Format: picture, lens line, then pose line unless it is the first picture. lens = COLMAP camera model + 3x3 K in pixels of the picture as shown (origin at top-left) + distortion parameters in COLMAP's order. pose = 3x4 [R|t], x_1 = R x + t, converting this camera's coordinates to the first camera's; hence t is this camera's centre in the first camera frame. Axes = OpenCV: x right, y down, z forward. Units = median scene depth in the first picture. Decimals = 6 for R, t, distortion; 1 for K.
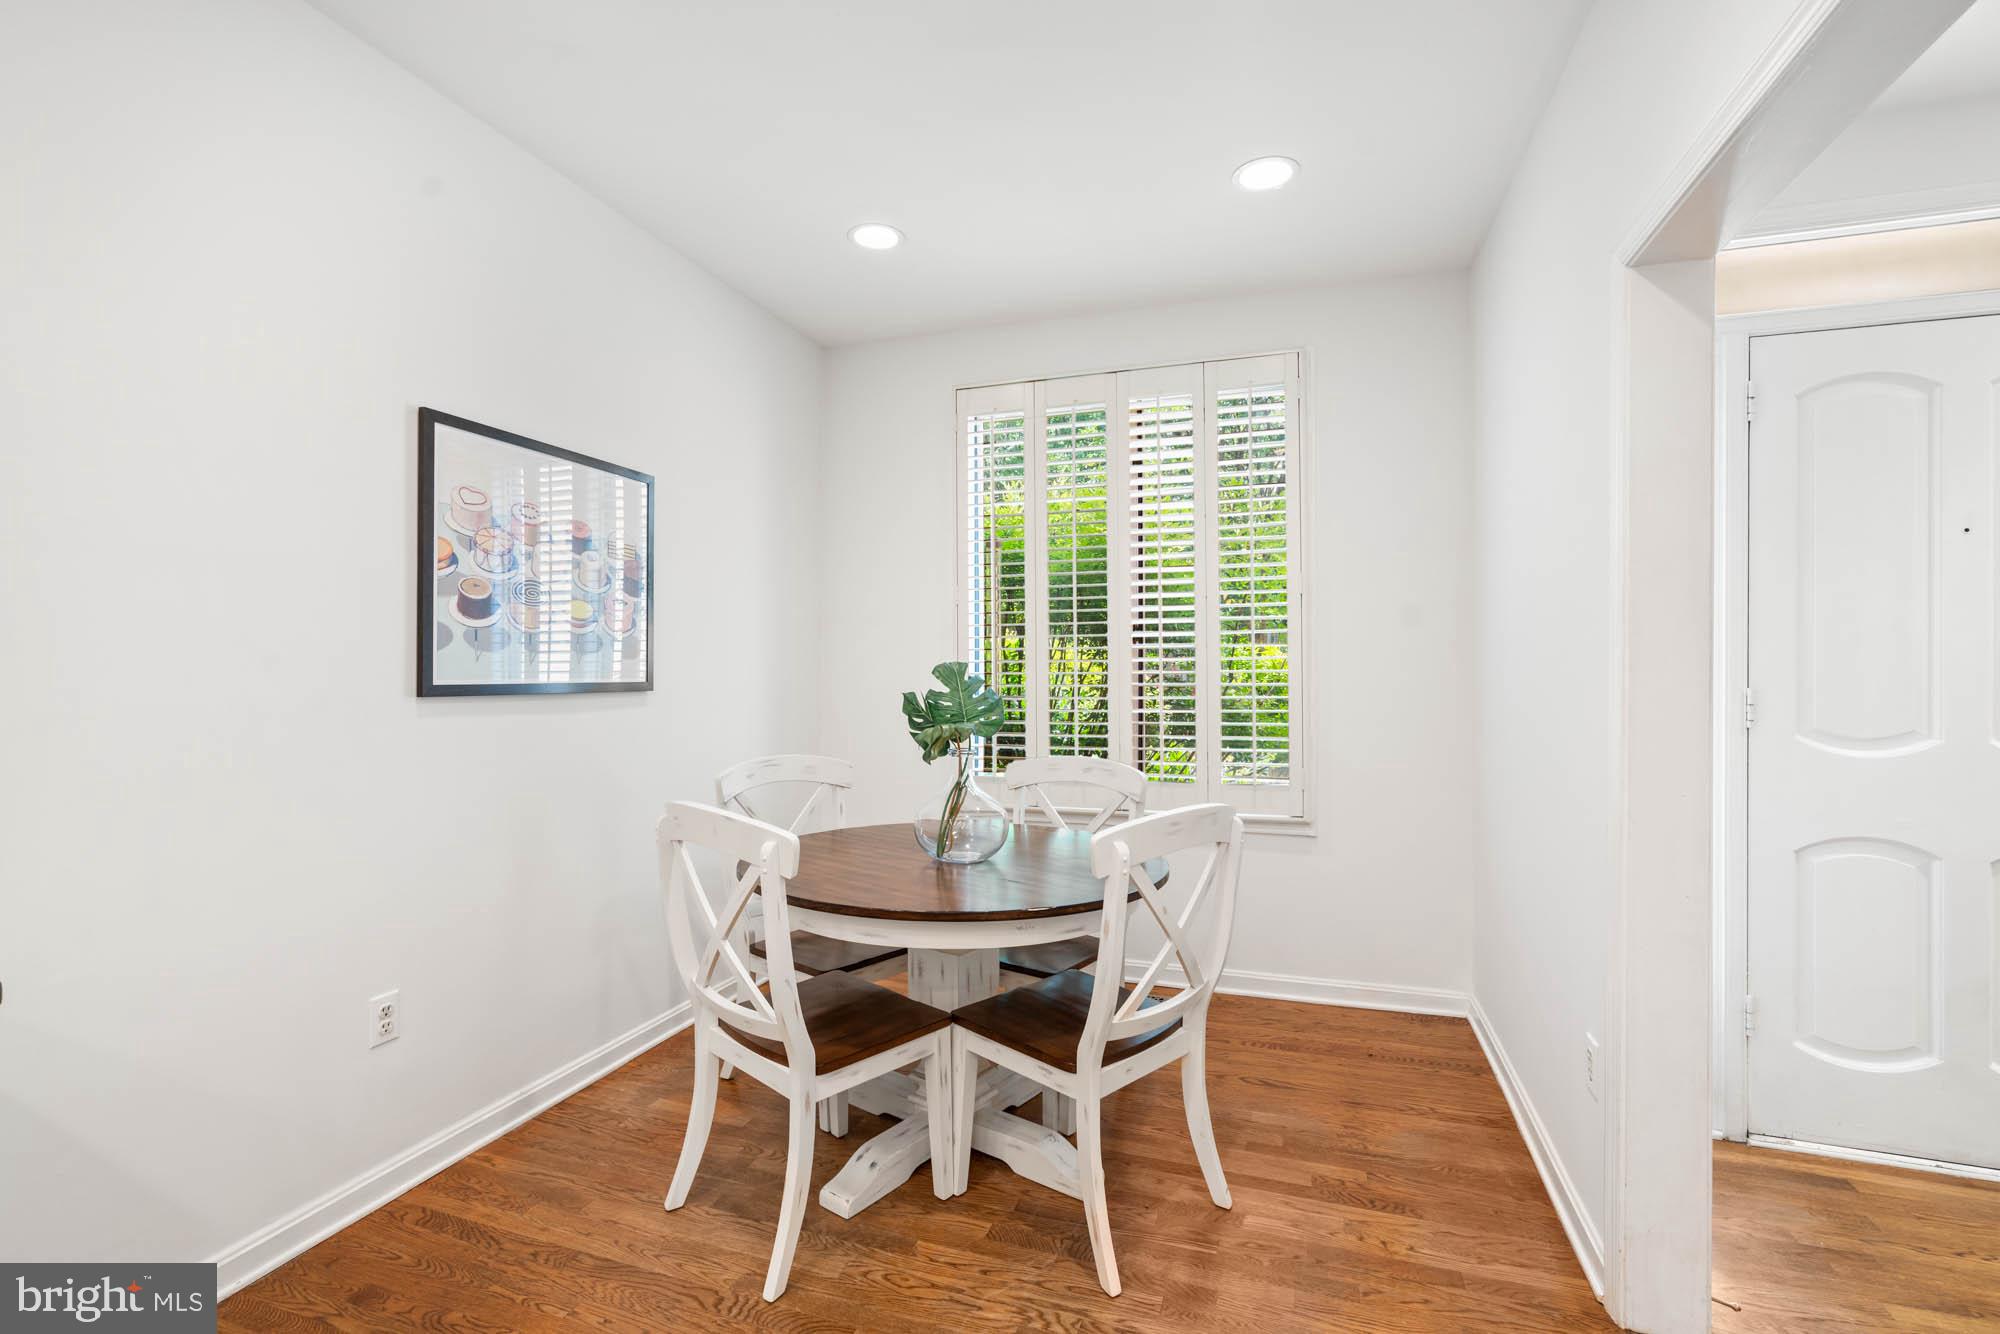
lens RADIAL K [[893.5, 0, 1000.0], [0, 893.5, 667.0], [0, 0, 1]] dist [-0.000741, 0.004034]
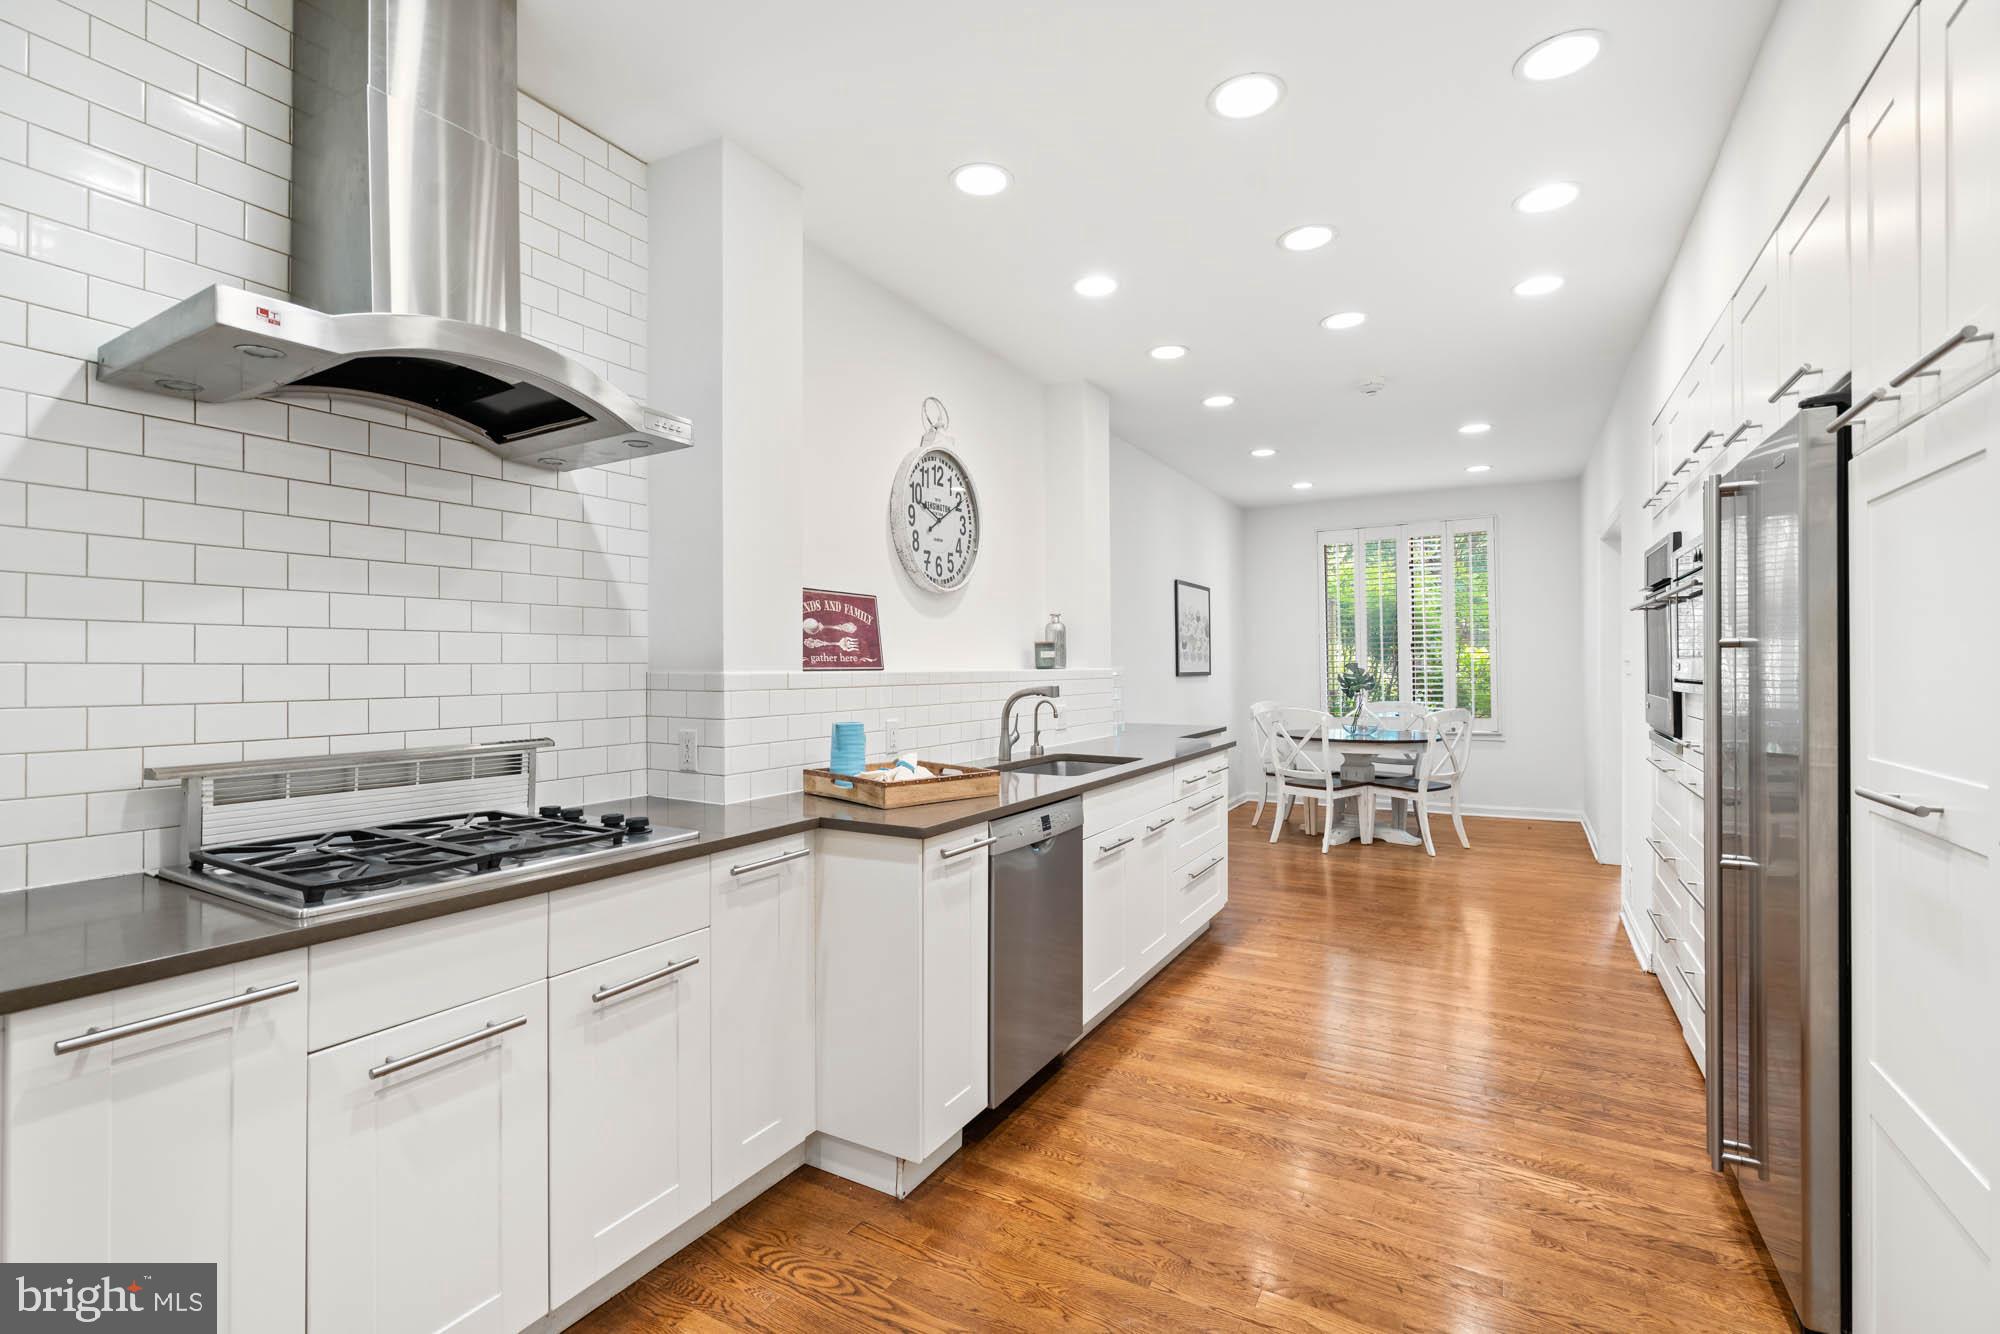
lens RADIAL K [[893.5, 0, 1000.0], [0, 893.5, 667.0], [0, 0, 1]] dist [-0.000741, 0.004034]
pose [[0.980809, -0.002224, -0.194961, -0.633766], [0.002868, 0.999991, 0.003022, -0.008741], [0.194952, -0.003523, 0.980806, -2.015715]]
